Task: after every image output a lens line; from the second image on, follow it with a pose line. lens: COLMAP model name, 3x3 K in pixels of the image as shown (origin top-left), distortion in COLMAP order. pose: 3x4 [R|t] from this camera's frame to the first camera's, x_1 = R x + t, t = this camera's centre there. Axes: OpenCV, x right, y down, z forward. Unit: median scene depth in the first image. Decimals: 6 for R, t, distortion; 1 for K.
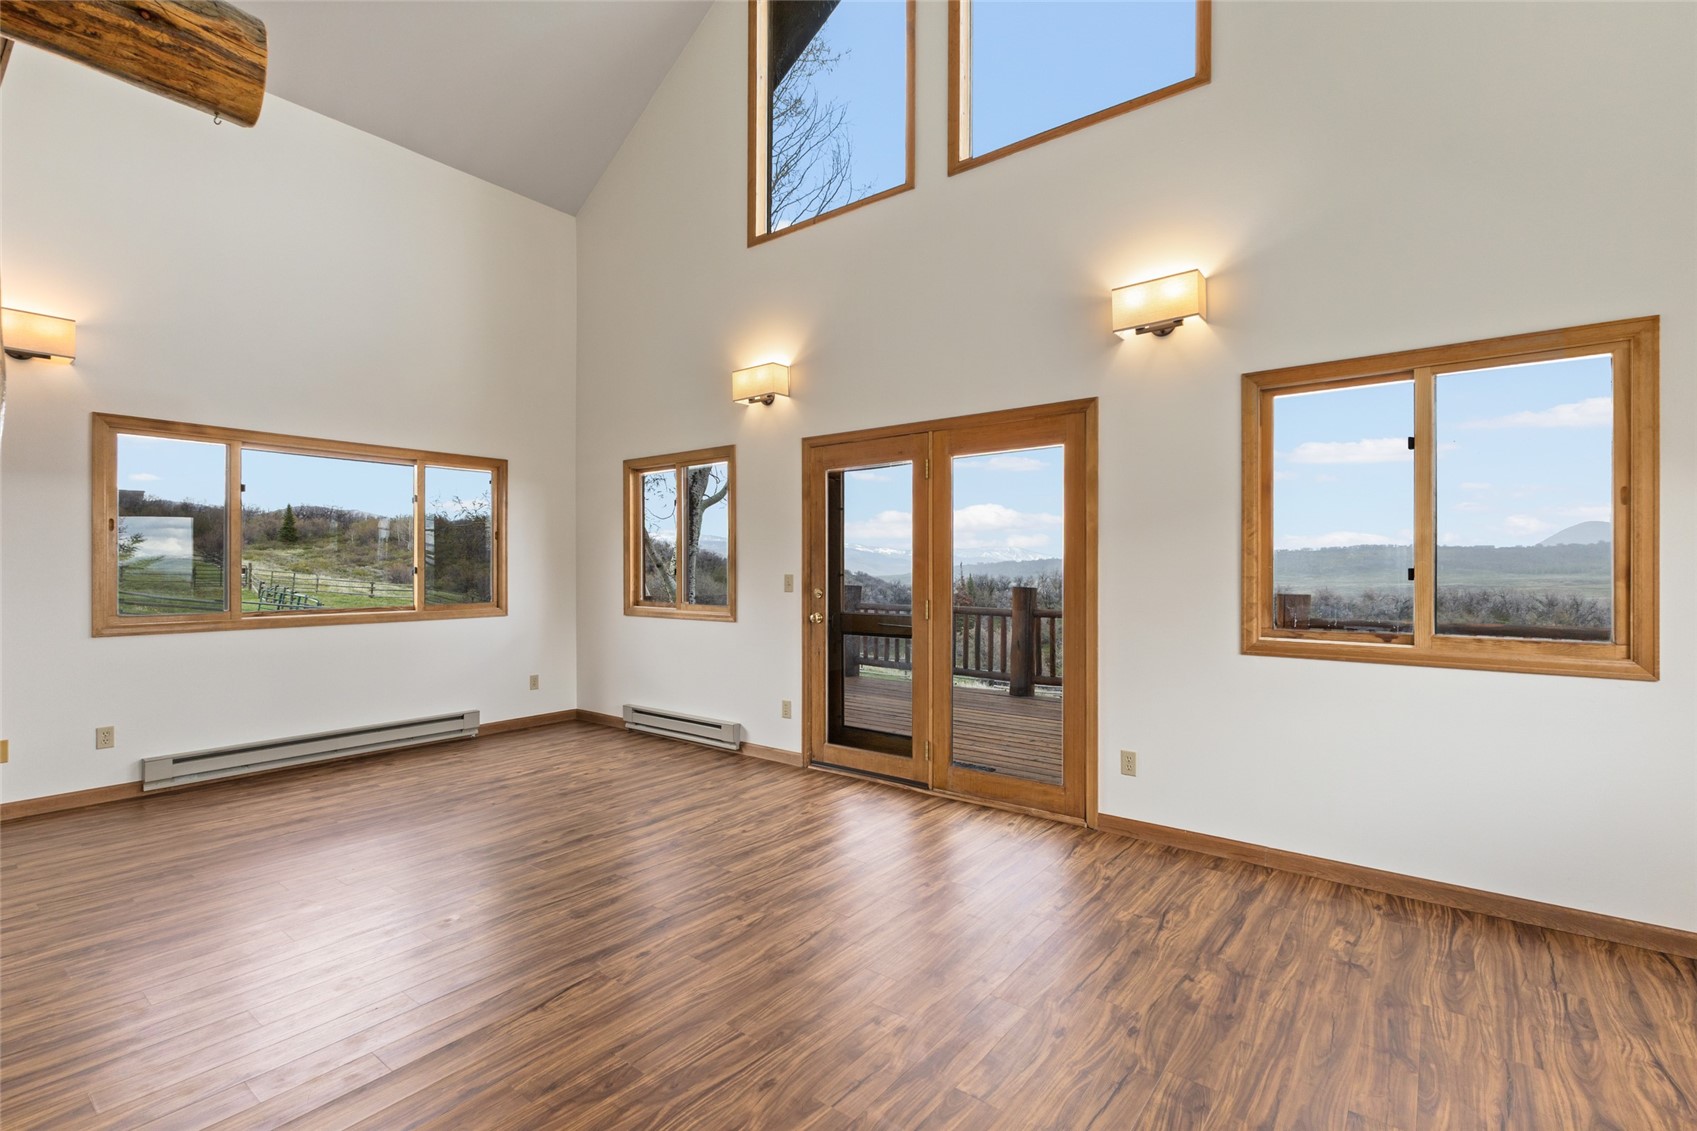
lens RADIAL K [[752.2, 0, 848.5], [0, 752.2, 565.5], [0, 0, 1]] dist [0.000596, 0.000077]
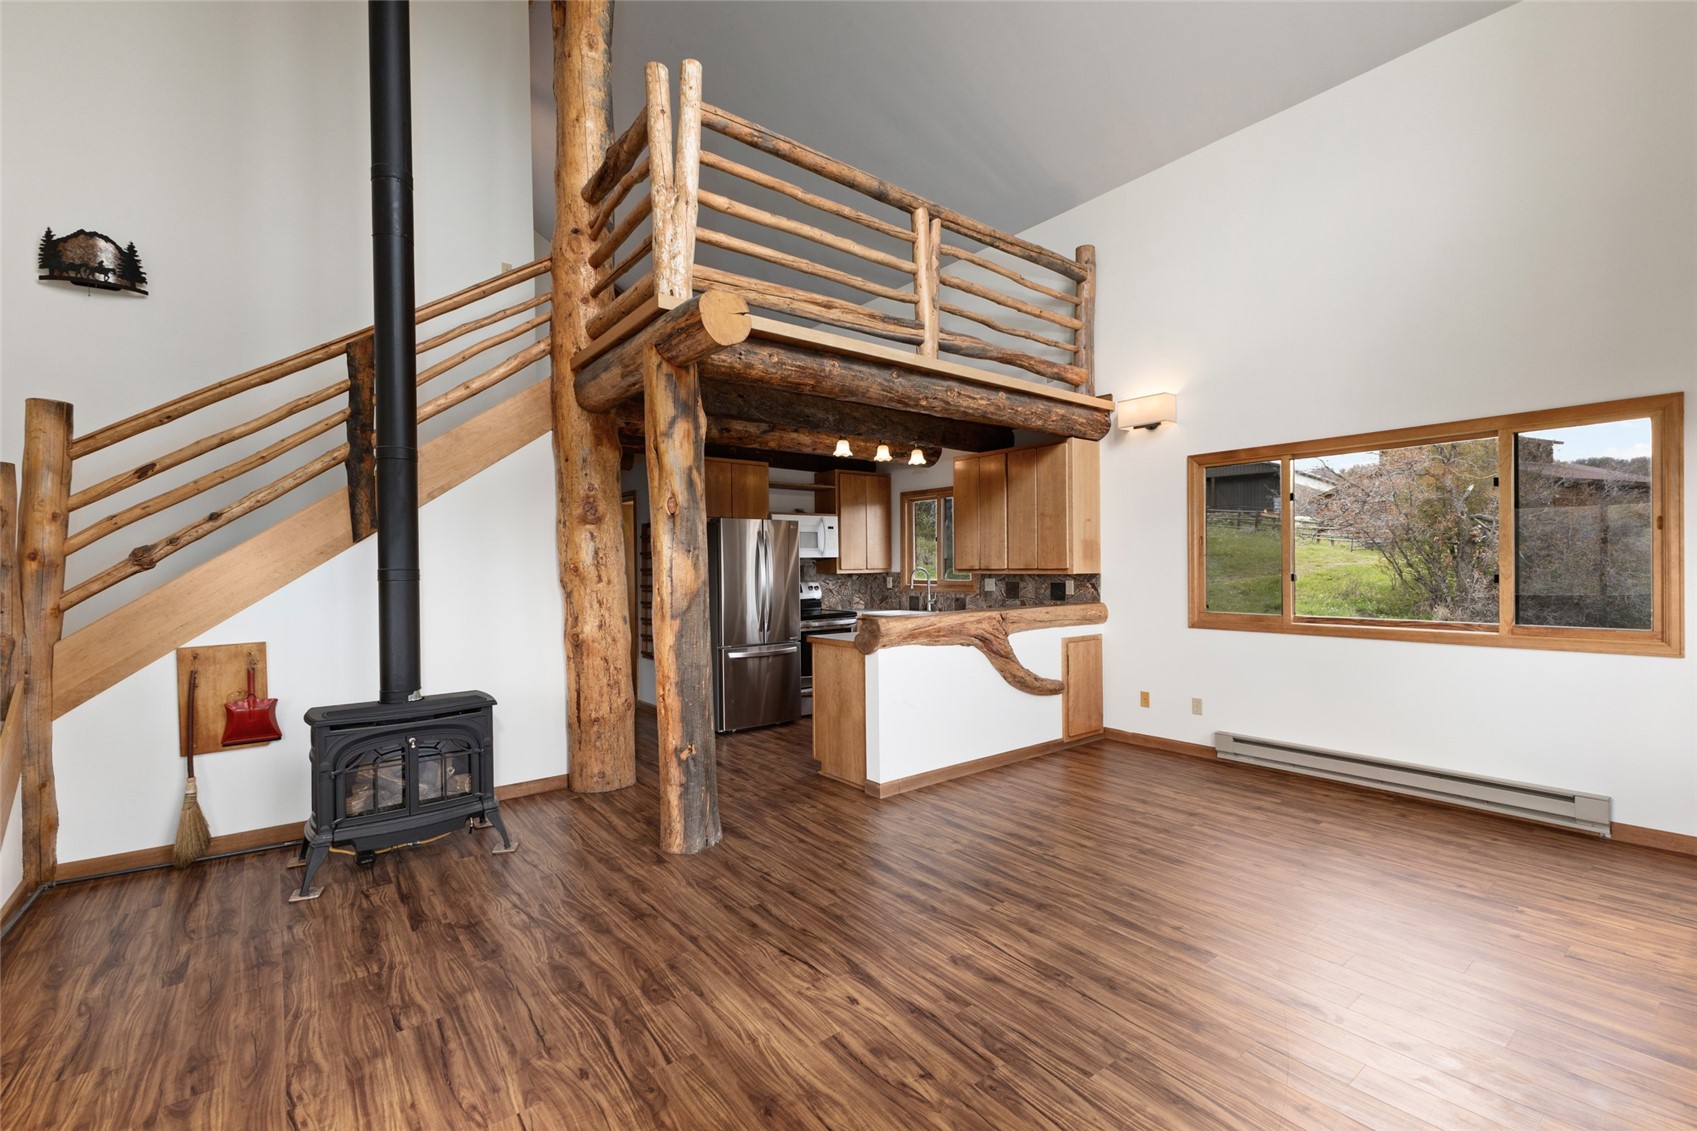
lens RADIAL K [[726.4, 0, 848.5], [0, 726.4, 565.5], [0, 0, 1]] dist [0.000515, 0.000095]
pose [[-0.230921, 0.000015, -0.972972, 0.430228], [0.009482, 0.999953, -0.002235, -0.018018], [0.972926, -0.009742, -0.230911, 0.849187]]
